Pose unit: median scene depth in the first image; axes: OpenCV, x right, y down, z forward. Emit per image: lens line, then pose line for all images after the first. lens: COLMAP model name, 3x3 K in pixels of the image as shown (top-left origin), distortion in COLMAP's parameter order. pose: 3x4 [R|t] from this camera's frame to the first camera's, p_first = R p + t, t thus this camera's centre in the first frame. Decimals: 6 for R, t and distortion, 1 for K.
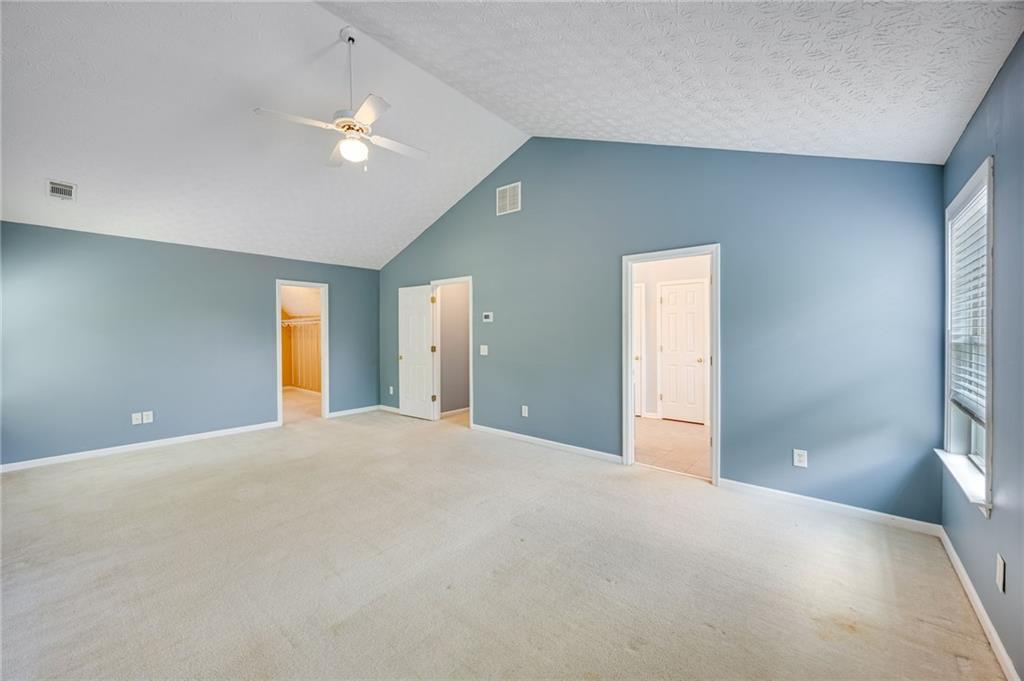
lens RADIAL K [[397.9, 0, 517.0], [0, 397.9, 334.5], [0, 0, 1]] dist [0.001306, 0.000287]
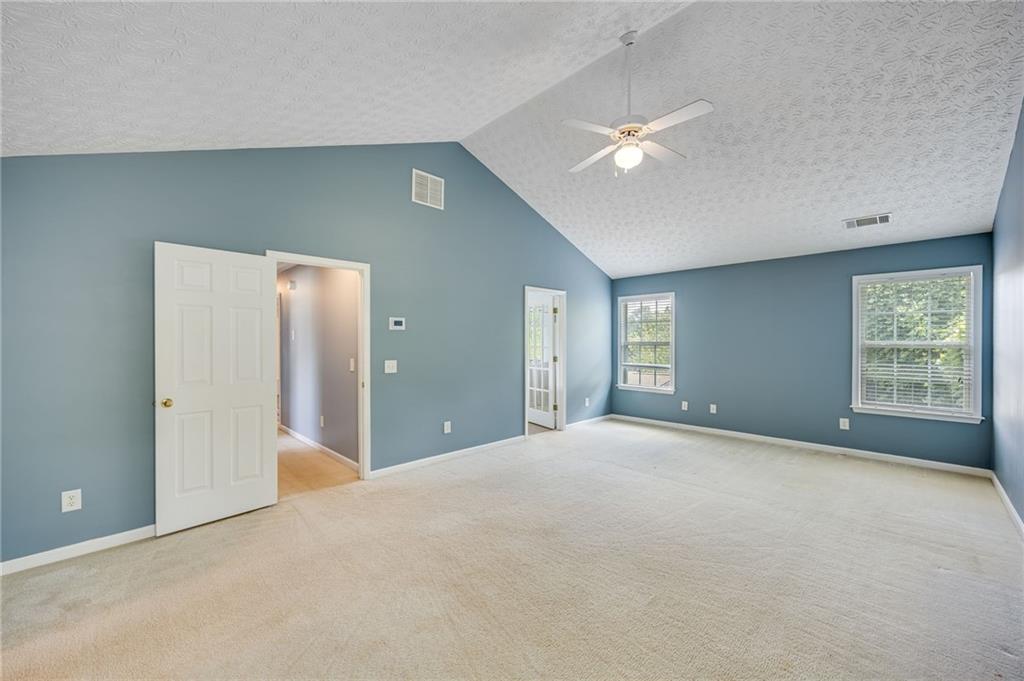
lens RADIAL K [[397.9, 0, 512.2], [0, 397.9, 337.6], [0, 0, 1]] dist [0.001306, 0.000287]
pose [[0.098348, 0.006484, 0.995131, -0.849171], [0.008792, 0.999934, -0.007384, -0.008730], [-0.995113, 0.009475, 0.098284, 0.717813]]
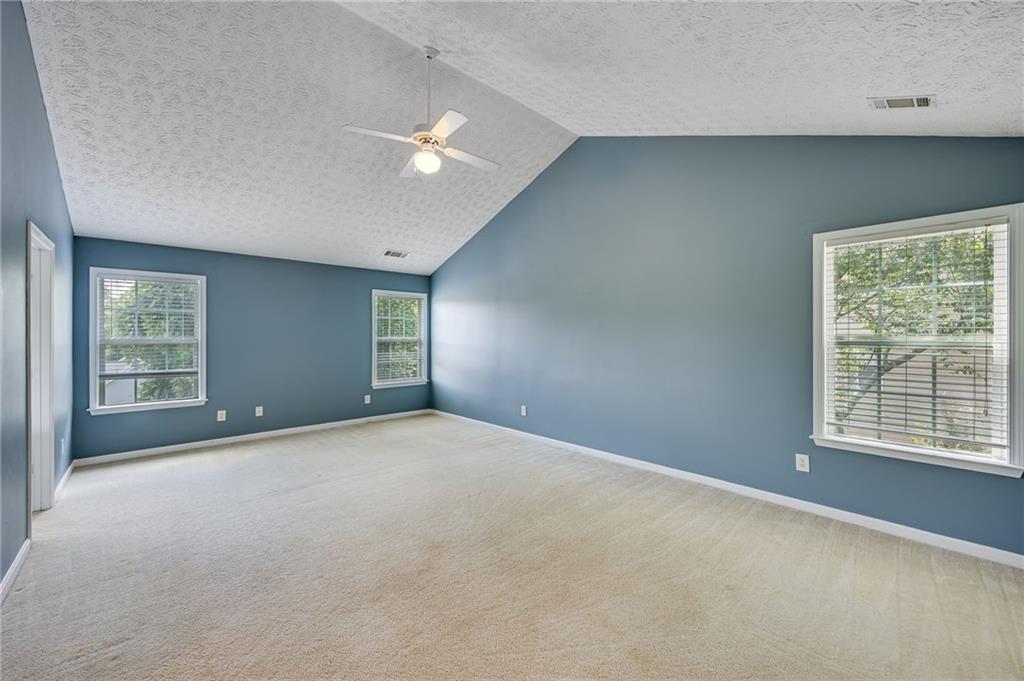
lens RADIAL K [[397.9, 0, 507.4], [0, 397.9, 341.6], [0, 0, 1]] dist [0.001306, 0.000287]
pose [[-0.989847, 0.000186, 0.142135, -0.459371], [0.003125, 0.999786, 0.020457, -0.012070], [-0.142101, 0.020693, -0.989636, 1.199518]]
